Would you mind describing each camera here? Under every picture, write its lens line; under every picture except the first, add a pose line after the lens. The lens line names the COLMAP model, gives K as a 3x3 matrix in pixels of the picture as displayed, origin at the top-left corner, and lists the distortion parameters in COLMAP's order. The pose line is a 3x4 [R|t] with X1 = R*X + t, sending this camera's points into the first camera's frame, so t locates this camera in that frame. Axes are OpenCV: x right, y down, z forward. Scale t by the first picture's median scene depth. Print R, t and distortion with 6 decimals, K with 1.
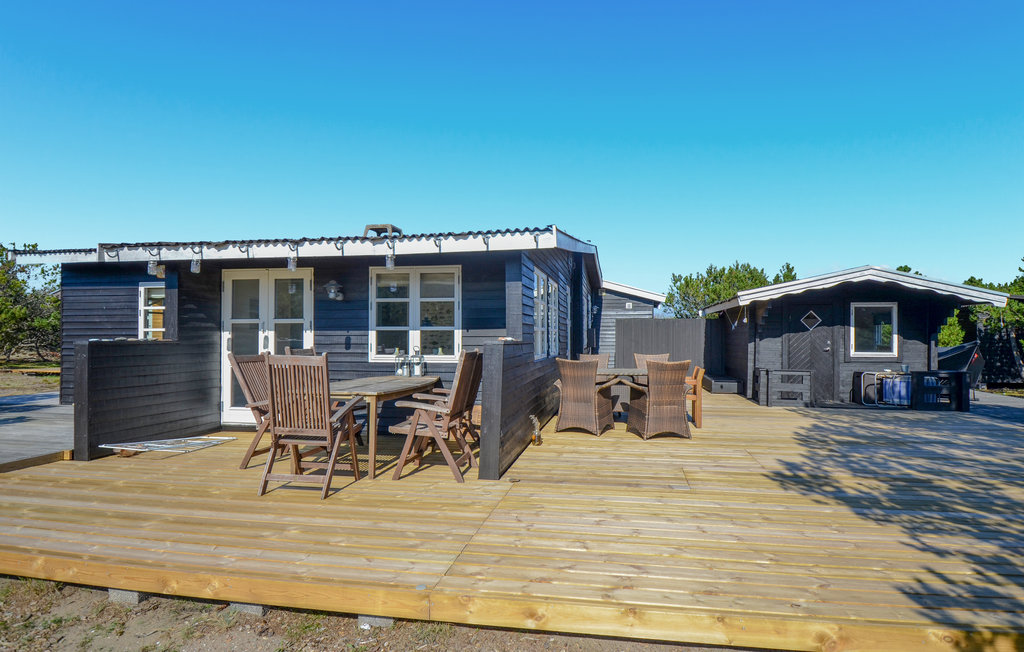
lens RADIAL K [[546.0, 0, 512.0], [0, 546.0, 326.0], [0, 0, 1]] dist [-0.002381, -0.000789]
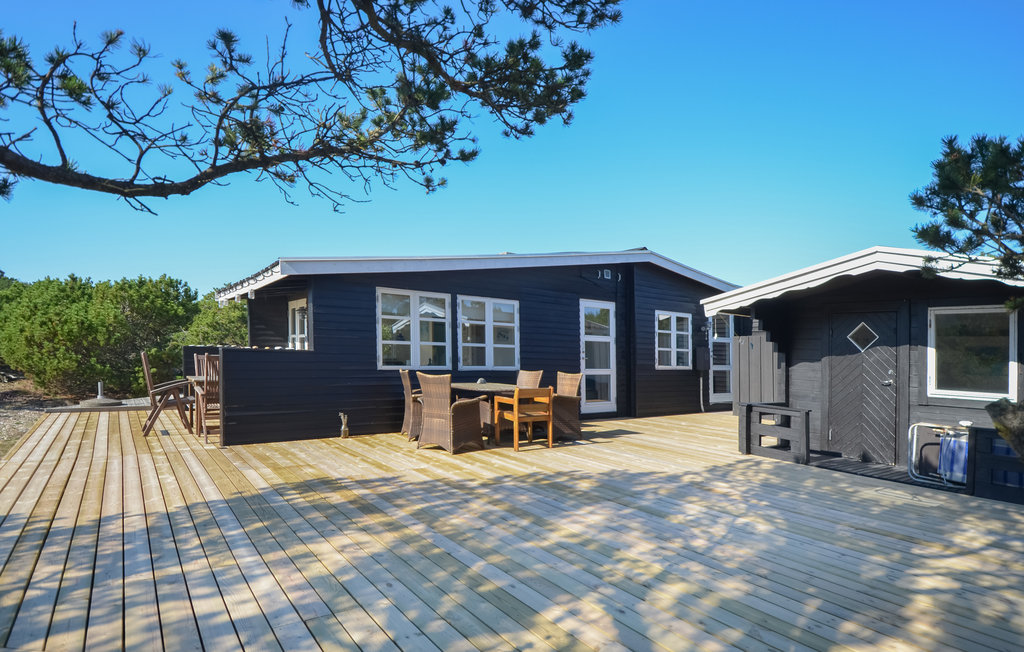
lens RADIAL K [[530.1, 0, 512.0], [0, 530.1, 326.0], [0, 0, 1]] dist [-0.059004, 0.000004]
pose [[0.719812, -0.020682, -0.693861, 0.710254], [-0.022639, 0.998325, -0.053244, 0.019126], [0.693800, 0.054034, 0.718138, 0.273794]]
